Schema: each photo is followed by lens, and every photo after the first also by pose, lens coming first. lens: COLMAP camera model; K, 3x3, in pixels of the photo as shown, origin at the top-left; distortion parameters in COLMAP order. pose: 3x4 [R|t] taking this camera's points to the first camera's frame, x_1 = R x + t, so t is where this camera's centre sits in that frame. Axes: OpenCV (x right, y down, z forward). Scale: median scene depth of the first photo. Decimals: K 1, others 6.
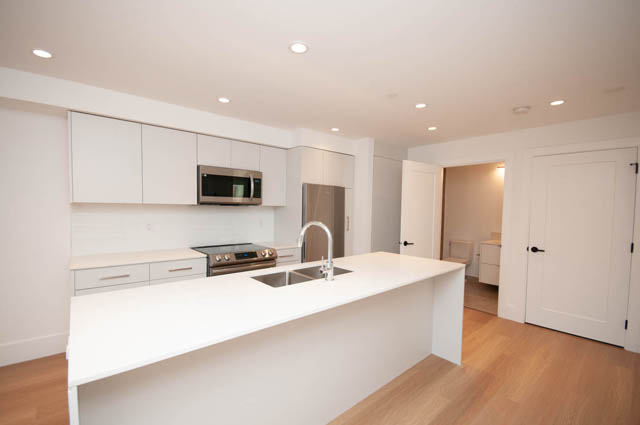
lens RADIAL K [[279.4, 0, 320.0], [0, 279.4, 212.5], [0, 0, 1]] dist [0.000050, -0.000108]
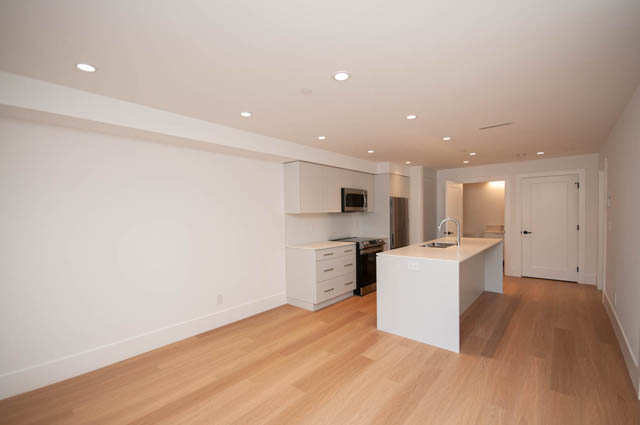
lens RADIAL K [[306.3, 0, 320.0], [0, 306.3, 212.5], [0, 0, 1]] dist [0.049643, 0.000080]
pose [[0.979067, -0.031350, 0.201109, -0.811215], [0.034469, 0.999333, -0.012025, -0.011375], [-0.200598, 0.018705, 0.979495, -0.604959]]
